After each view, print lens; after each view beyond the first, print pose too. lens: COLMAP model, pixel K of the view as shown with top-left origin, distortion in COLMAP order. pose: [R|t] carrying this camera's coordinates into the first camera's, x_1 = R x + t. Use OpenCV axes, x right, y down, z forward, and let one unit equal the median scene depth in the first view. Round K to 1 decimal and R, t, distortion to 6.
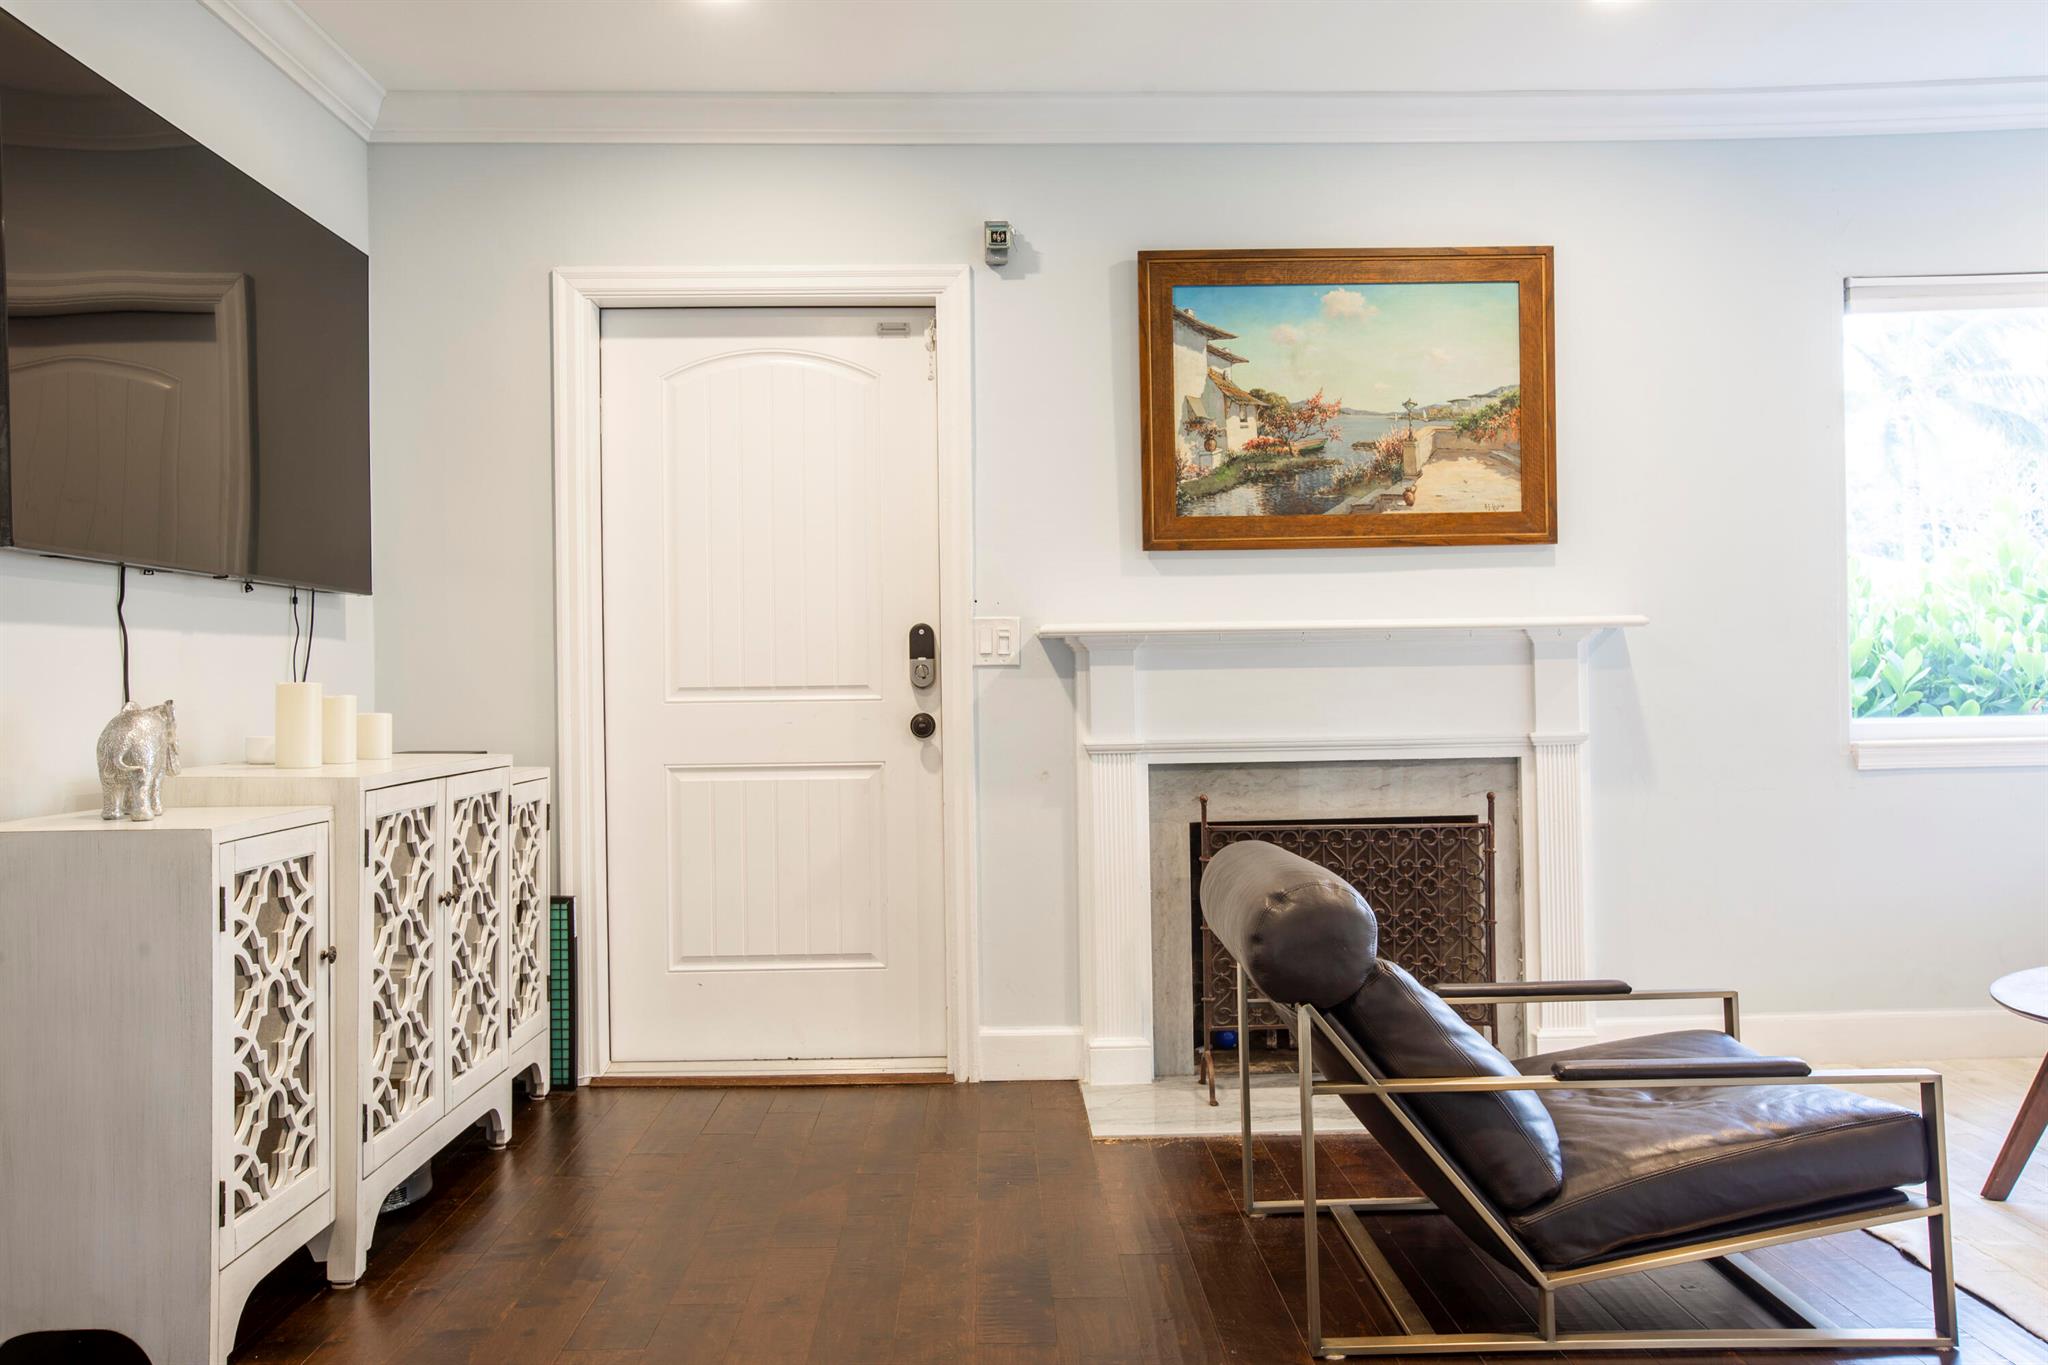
lens RADIAL K [[1609.4, 0, 1055.6], [0, 1609.4, 657.0], [0, 0, 1]] dist [0.003162, 0.014493]
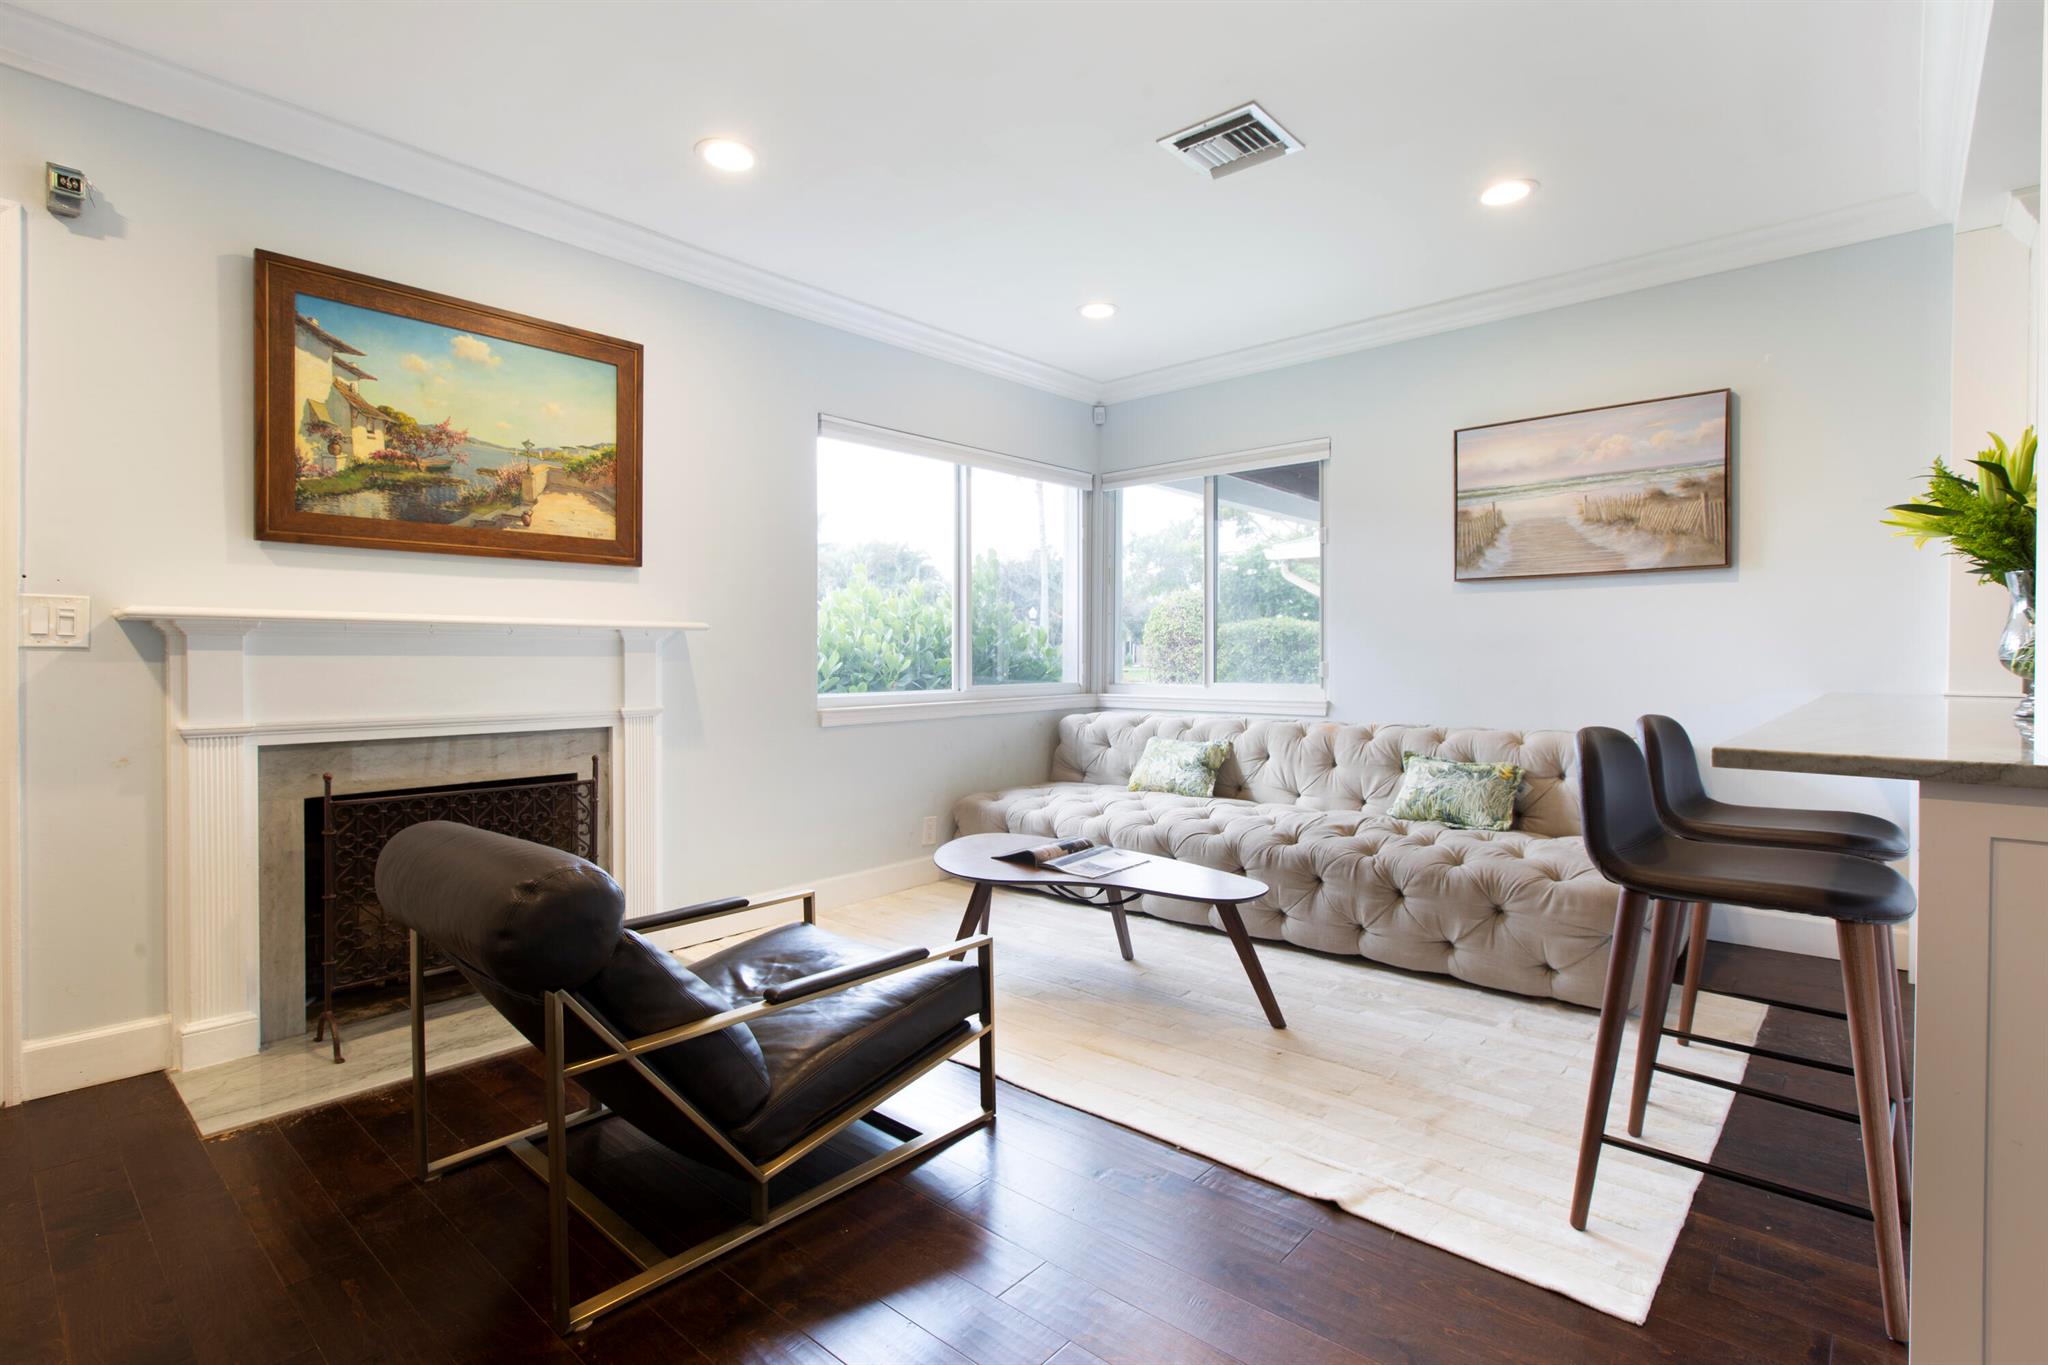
lens RADIAL K [[963.8, 0, 1011.0], [0, 963.8, 663.6], [0, 0, 1]] dist [-0.001406, -0.000063]
pose [[0.700944, 0.013015, 0.713097, -0.045213], [-0.020447, 0.999789, 0.001851, 0.002351], [-0.712923, -0.015878, 0.701063, 0.217893]]
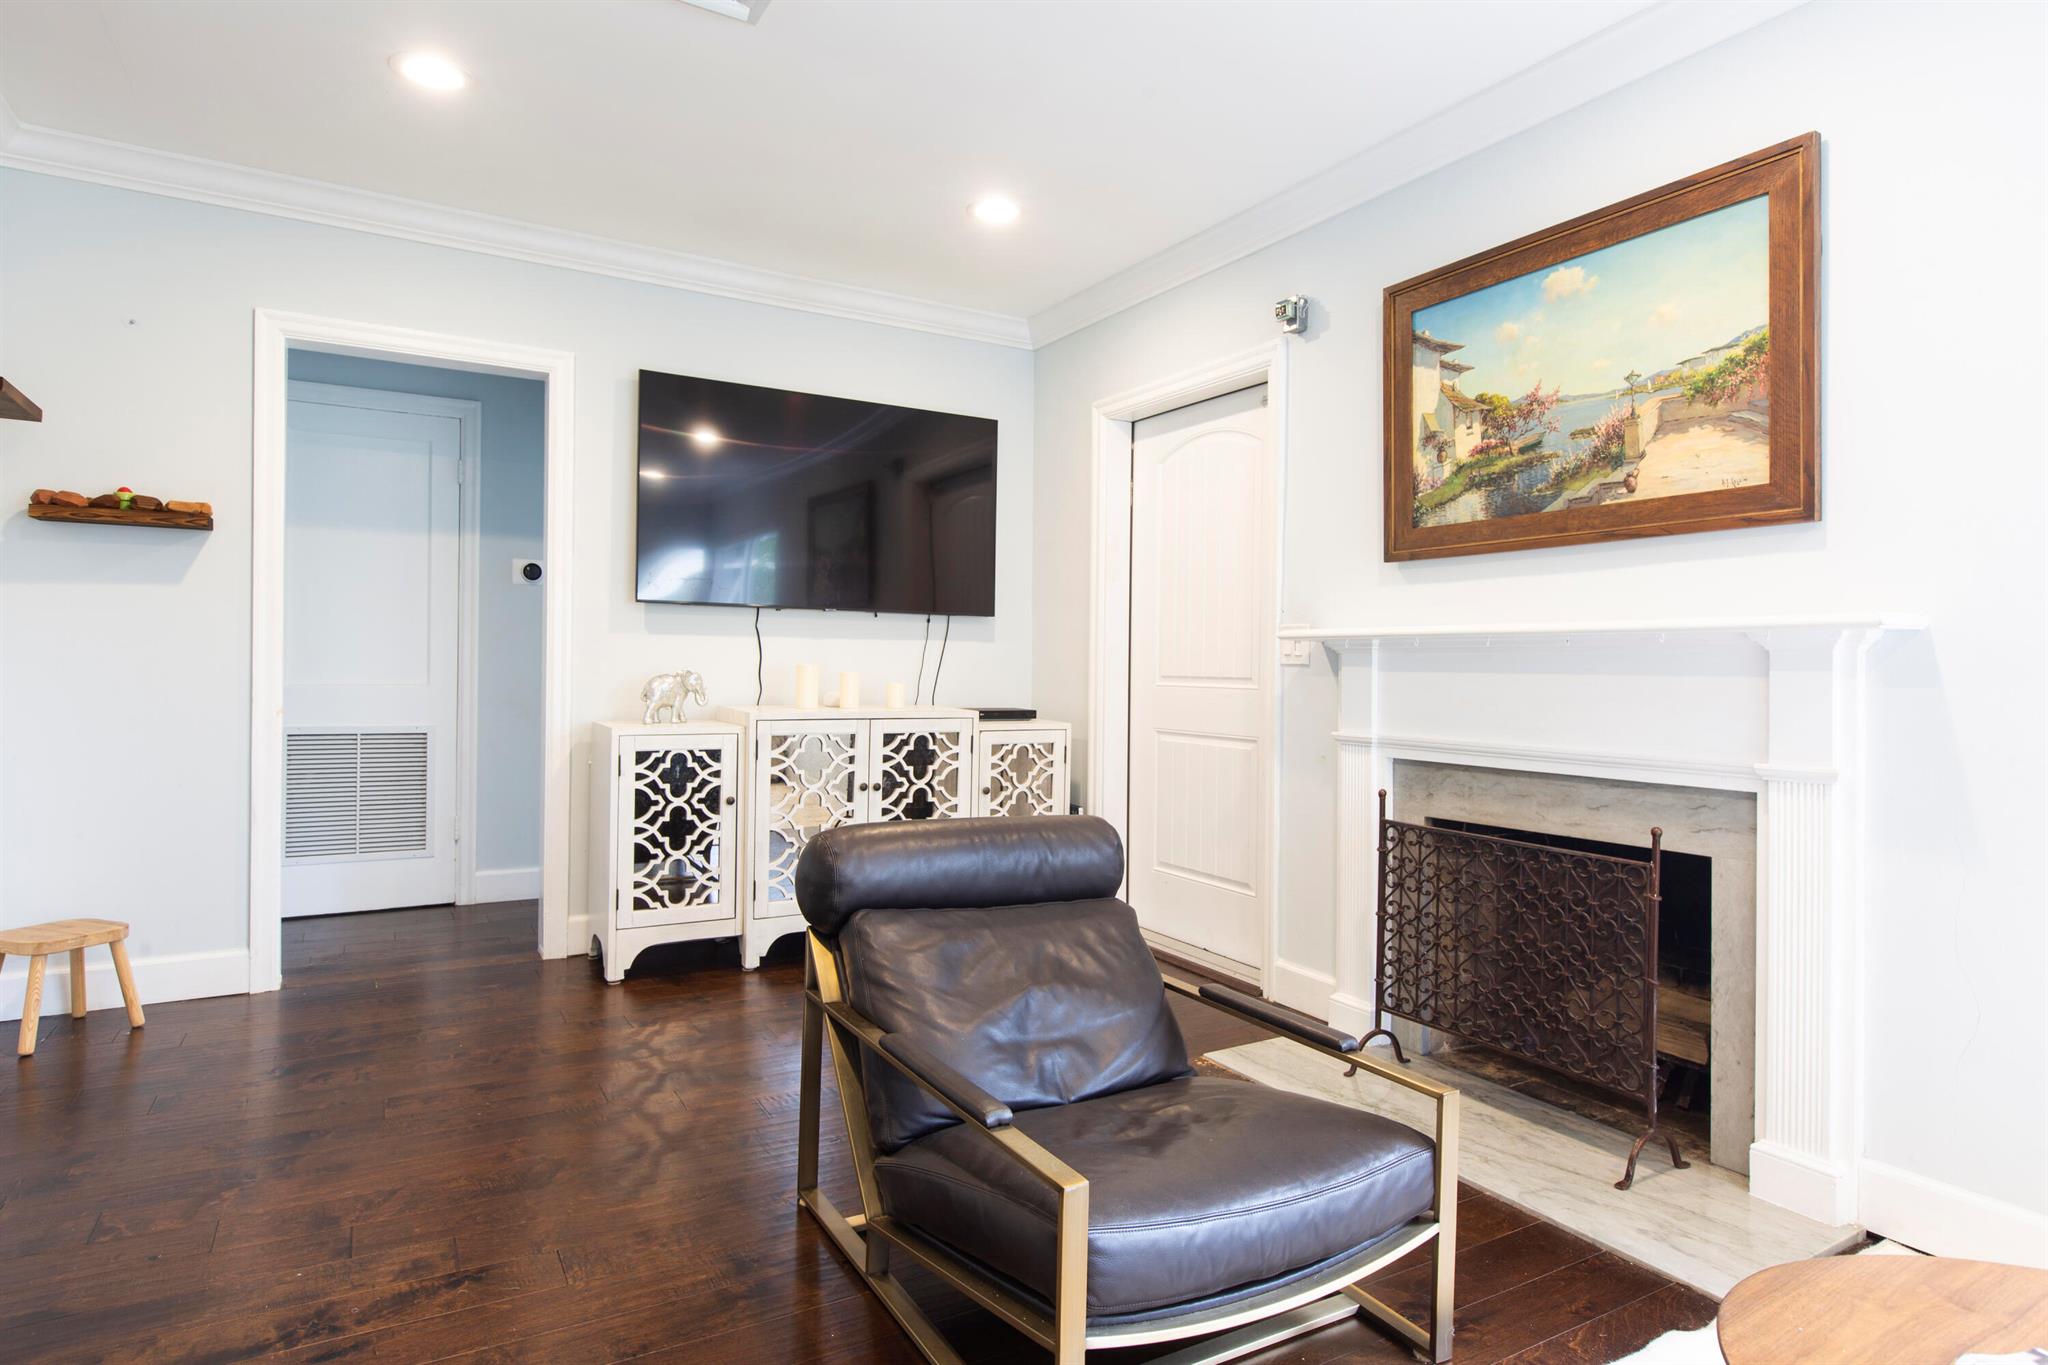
lens RADIAL K [[1132.6, 0, 1039.6], [0, 1132.6, 658.4], [0, 0, 1]] dist [0.004970, 0.001696]
pose [[0.478068, 0.014575, -0.878202, 0.617307], [-0.008407, 0.999892, 0.012018, -0.007932], [0.878282, 0.001638, 0.478139, 0.421515]]
